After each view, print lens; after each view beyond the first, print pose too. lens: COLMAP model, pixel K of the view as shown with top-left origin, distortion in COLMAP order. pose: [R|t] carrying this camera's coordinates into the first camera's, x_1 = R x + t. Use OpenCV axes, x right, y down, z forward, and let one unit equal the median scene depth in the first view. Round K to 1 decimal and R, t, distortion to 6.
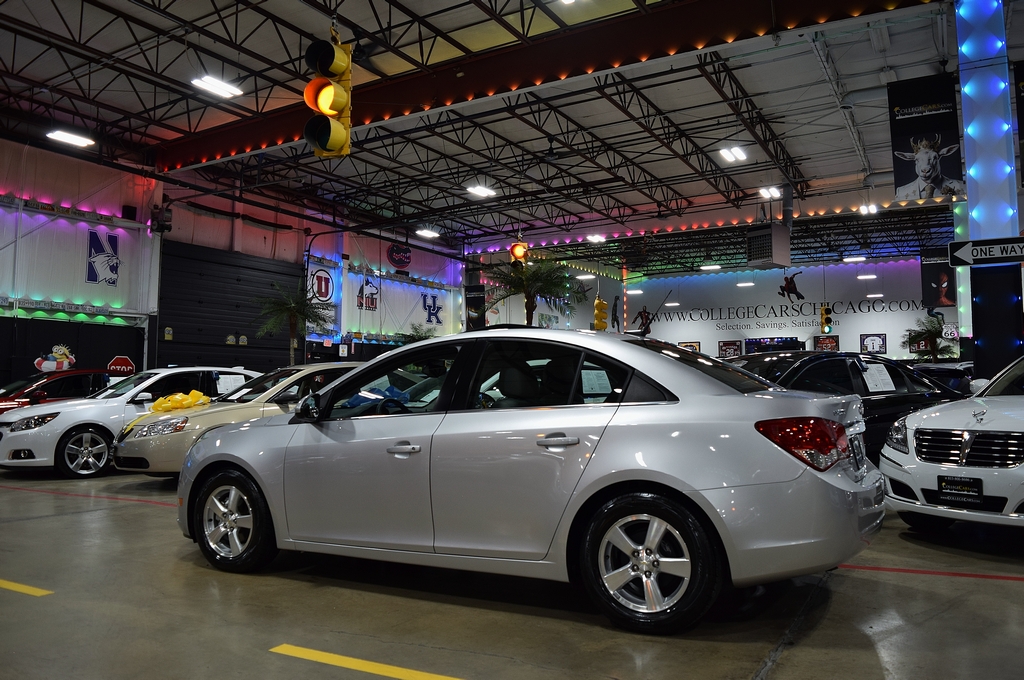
lens RADIAL K [[794.5, 0, 506.8], [0, 794.5, 331.9], [0, 0, 1]] dist [-0.093056, 0.018909]
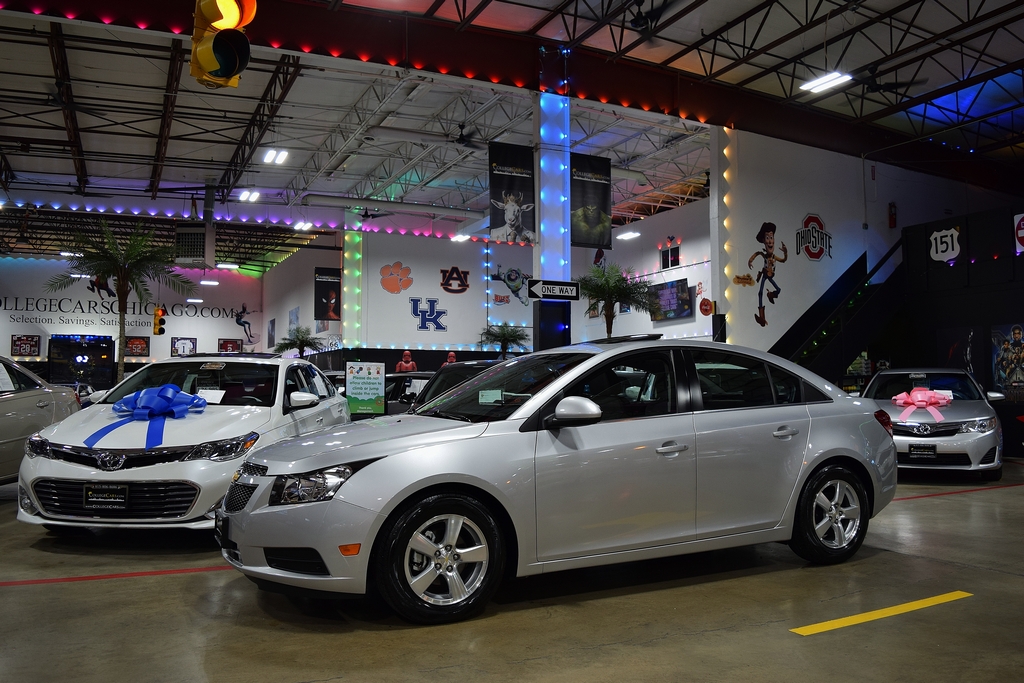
lens RADIAL K [[794.5, 0, 513.6], [0, 794.5, 336.4], [0, 0, 1]] dist [-0.093056, 0.018909]
pose [[0.569793, 0.059194, 0.819654, -0.288364], [-0.061586, 0.997673, -0.029238, 0.010529], [-0.819477, -0.033820, 0.572113, 0.145180]]
